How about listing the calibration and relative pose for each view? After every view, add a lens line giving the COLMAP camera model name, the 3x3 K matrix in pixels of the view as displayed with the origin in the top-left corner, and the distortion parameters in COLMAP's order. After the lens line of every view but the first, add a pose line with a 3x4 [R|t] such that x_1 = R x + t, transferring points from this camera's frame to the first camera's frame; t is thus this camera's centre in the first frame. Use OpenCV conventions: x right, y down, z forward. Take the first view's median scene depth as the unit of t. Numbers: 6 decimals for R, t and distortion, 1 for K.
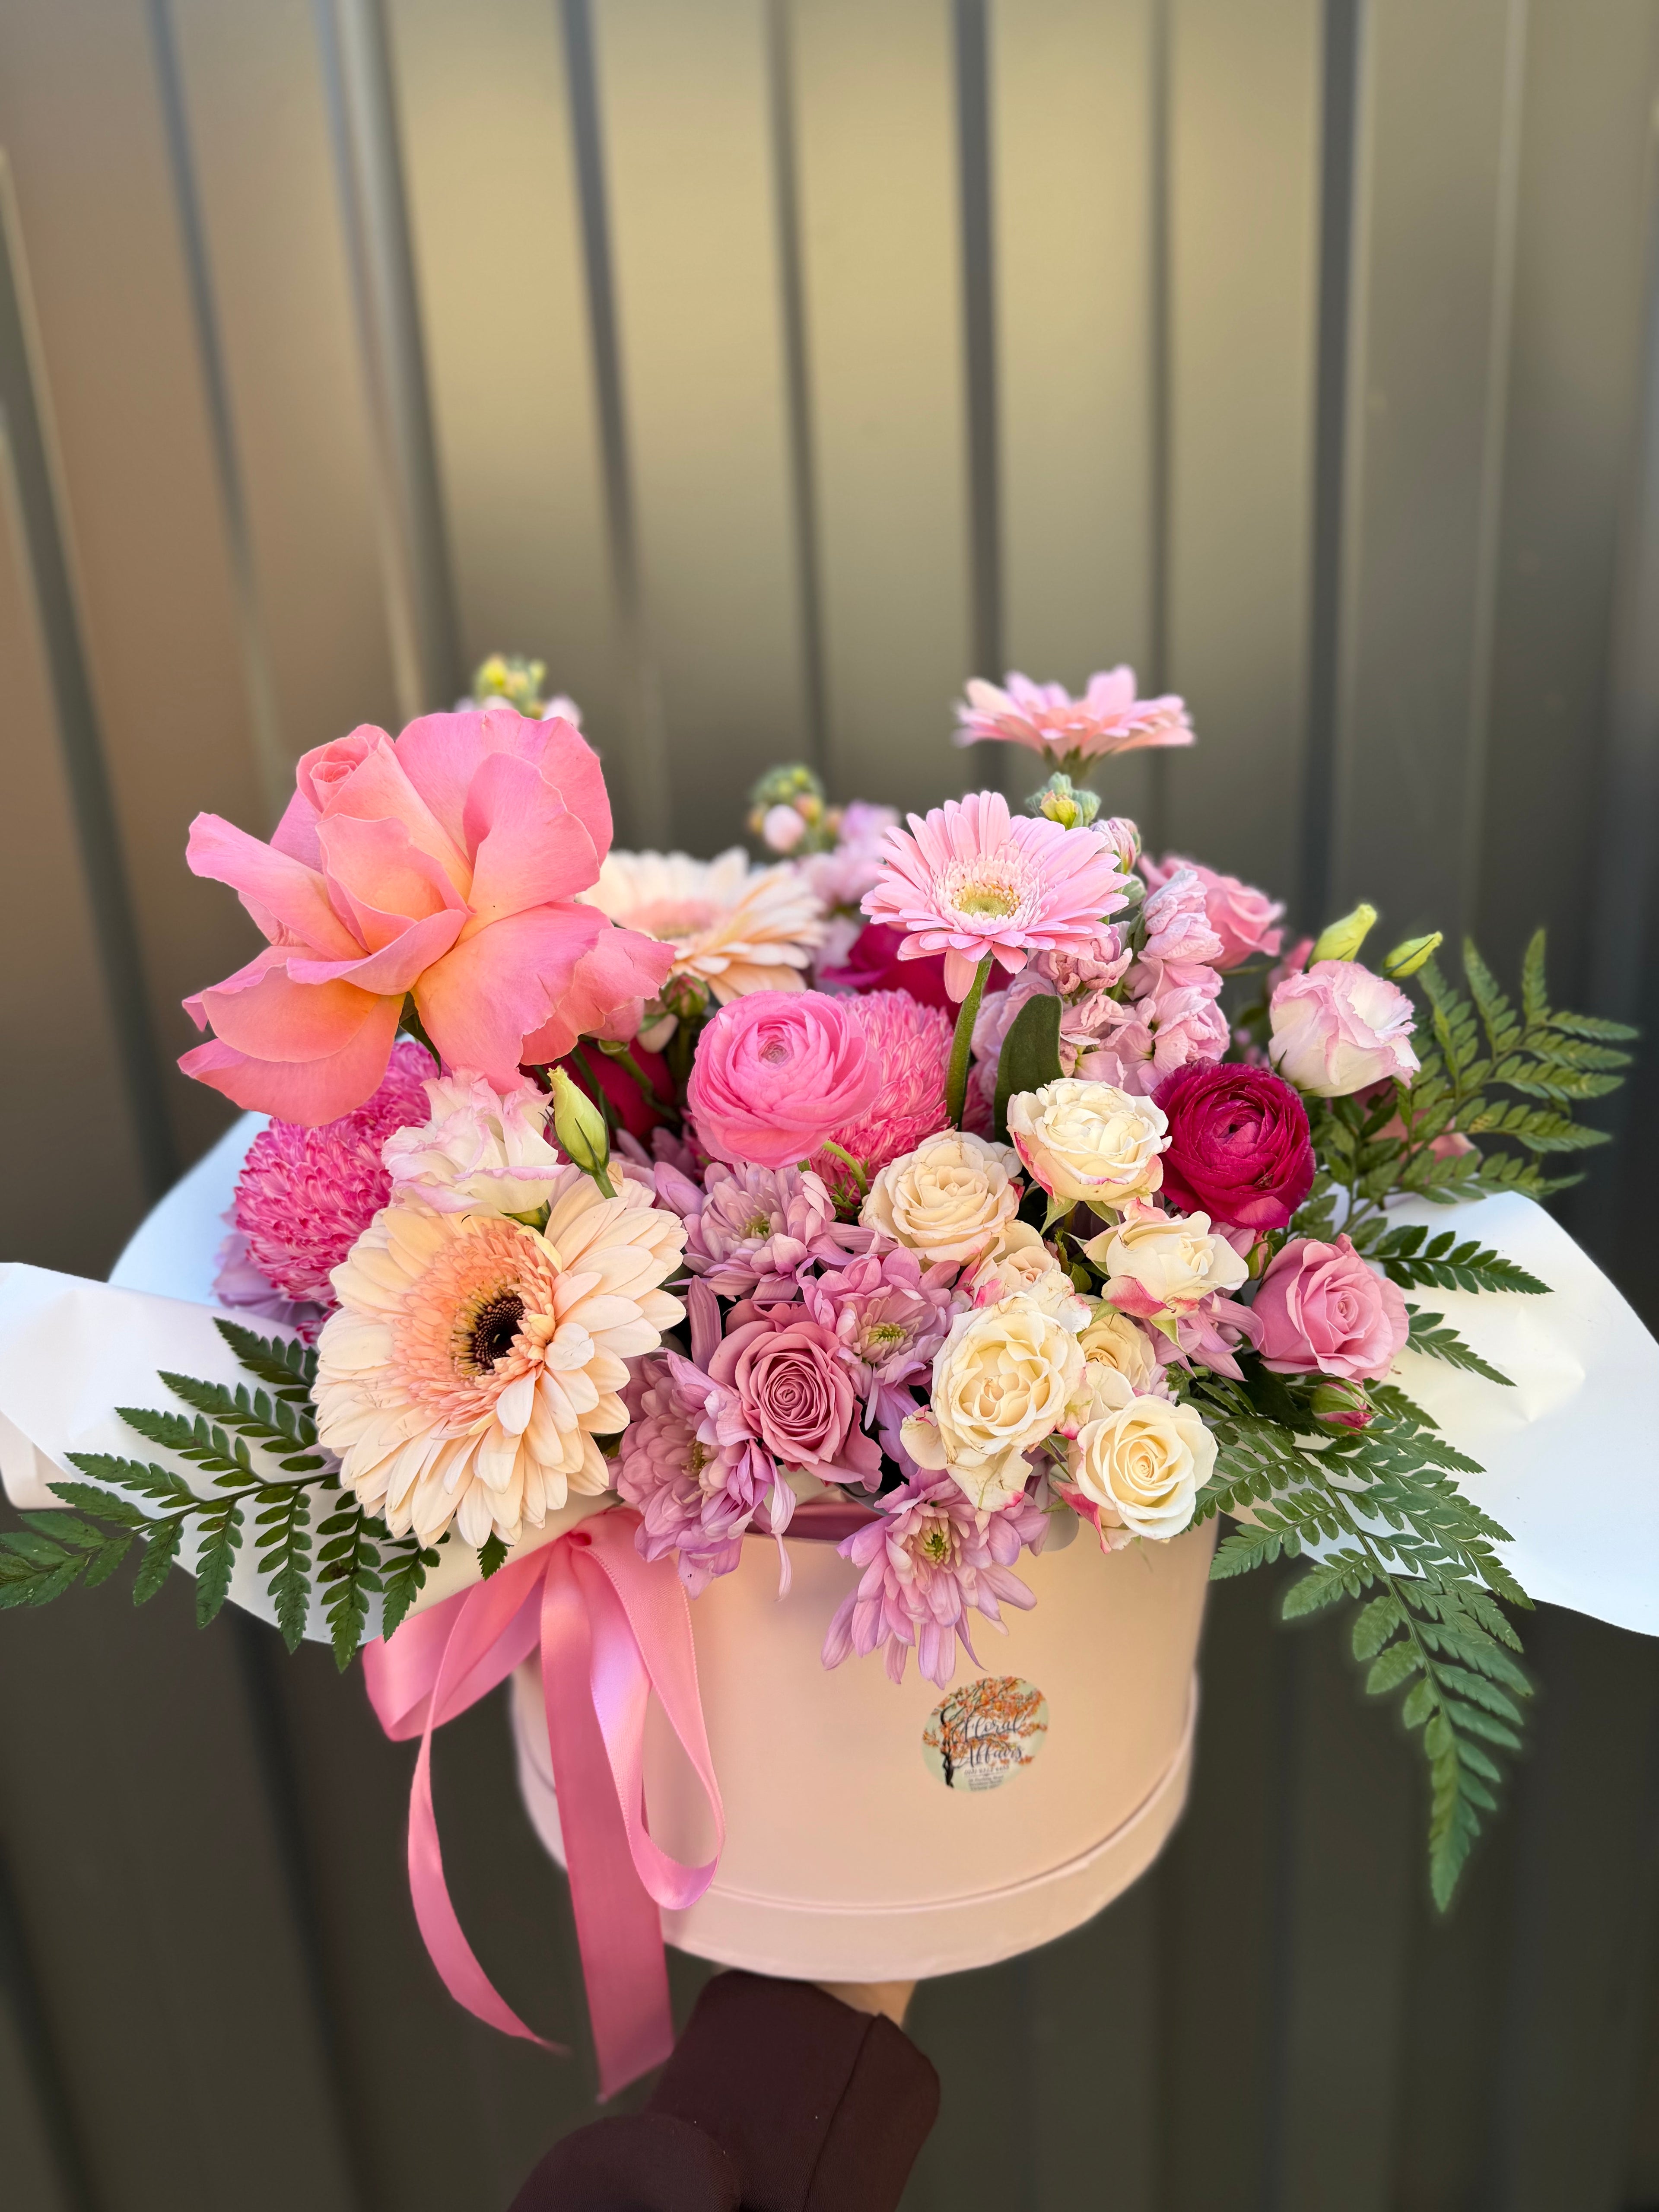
lens RADIAL K [[1715.2, 0, 829.5], [0, 1715.2, 1106.0], [0, 0, 1]] dist [0.007421, -0.031359]
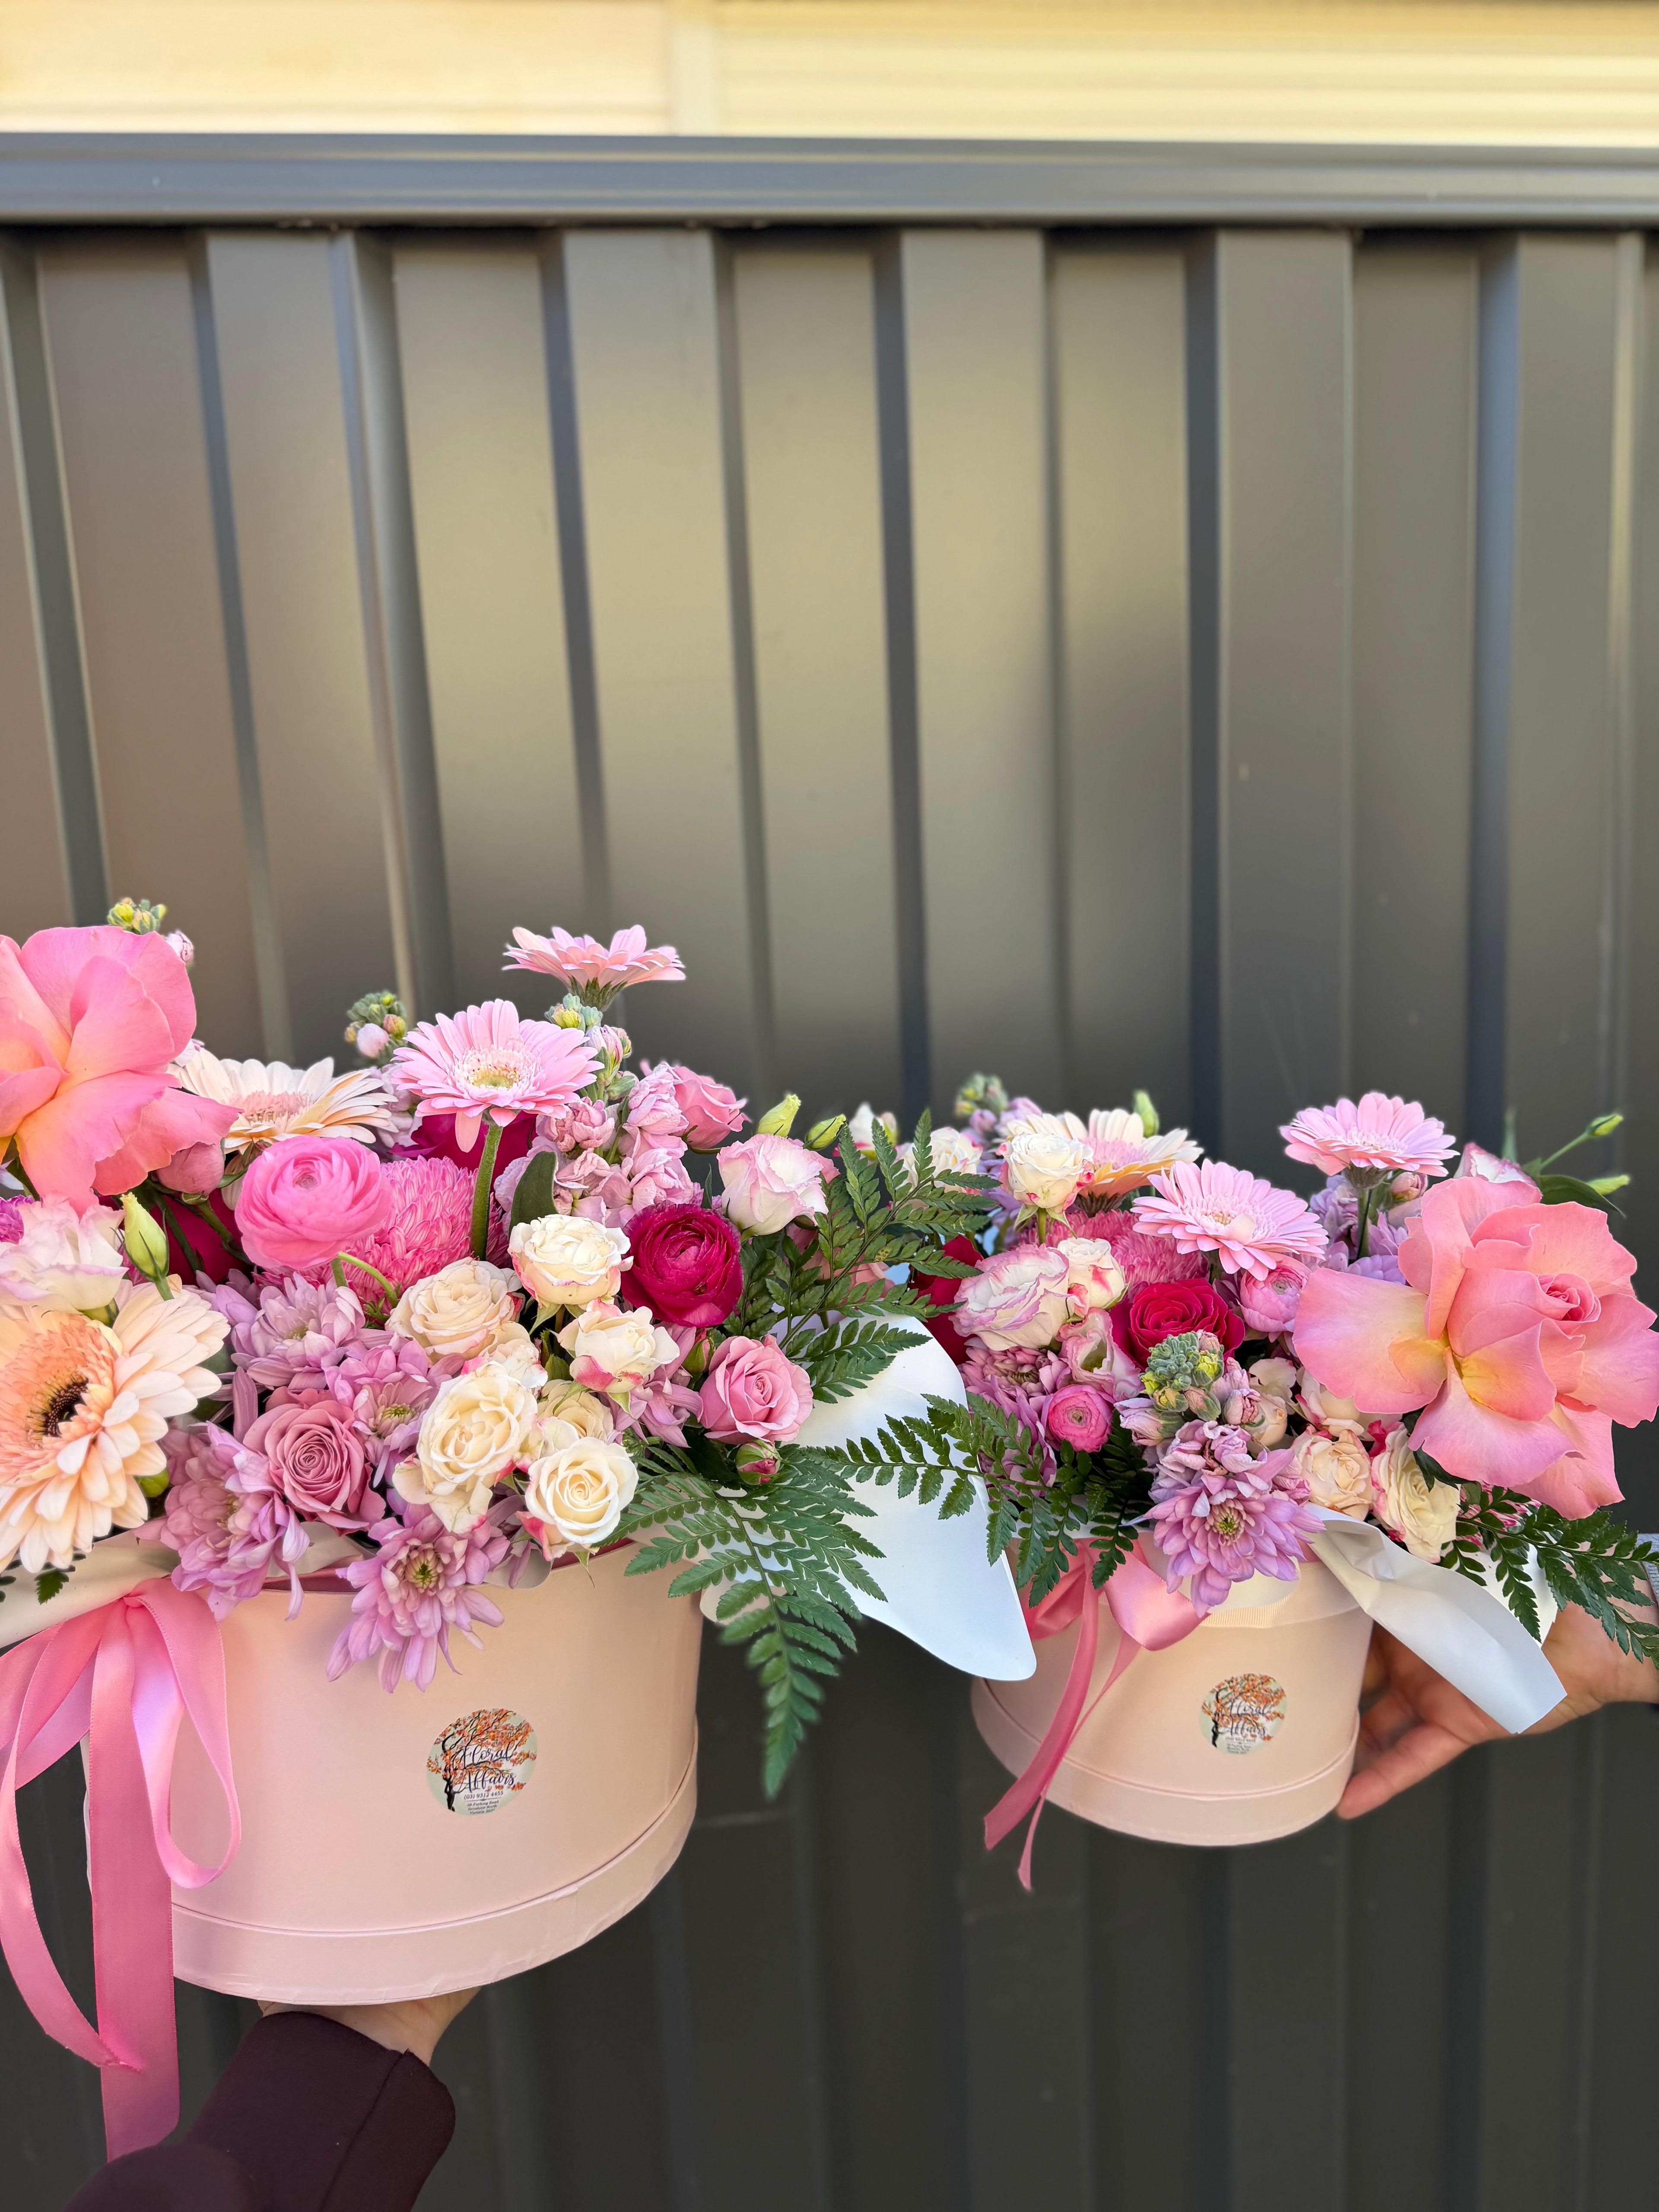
lens RADIAL K [[1611.3, 0, 832.4], [0, 1611.3, 1052.8], [0, 0, 1]] dist [0.116929, -0.349790]
pose [[0.982473, 0.018877, 0.185449, 0.123391], [0.018208, 0.980384, -0.196253, 0.117191], [-0.185516, 0.196190, 0.962857, -0.265973]]
